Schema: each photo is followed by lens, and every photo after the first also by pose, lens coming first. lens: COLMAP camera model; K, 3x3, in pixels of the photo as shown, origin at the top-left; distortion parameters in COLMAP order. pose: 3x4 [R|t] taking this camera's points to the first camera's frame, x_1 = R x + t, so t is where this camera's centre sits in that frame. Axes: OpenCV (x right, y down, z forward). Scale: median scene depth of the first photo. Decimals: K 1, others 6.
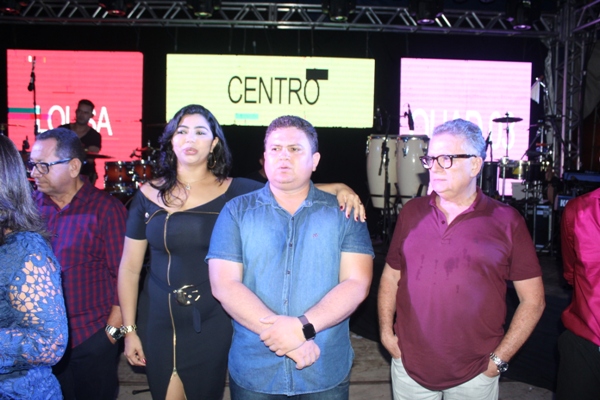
lens RADIAL K [[469.5, 0, 305.0], [0, 469.5, 186.4], [0, 0, 1]] dist [-0.097184, 0.012023]
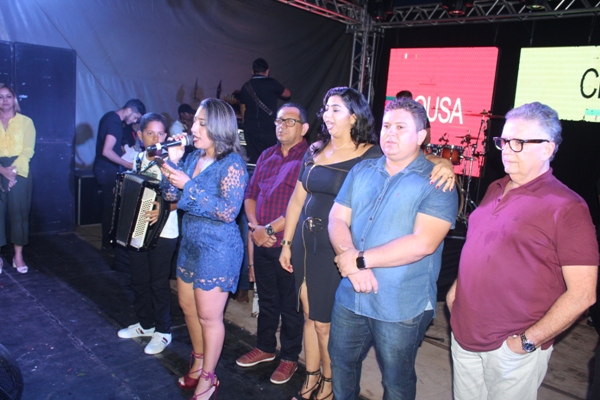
lens RADIAL K [[469.5, 0, 305.0], [0, 469.5, 186.4], [0, 0, 1]] dist [-0.097184, 0.012023]
pose [[0.654085, 0.144983, -0.742396, 0.178220], [-0.136456, 0.987974, 0.072718, 0.006023], [0.744011, 0.053741, 0.666003, -0.001700]]
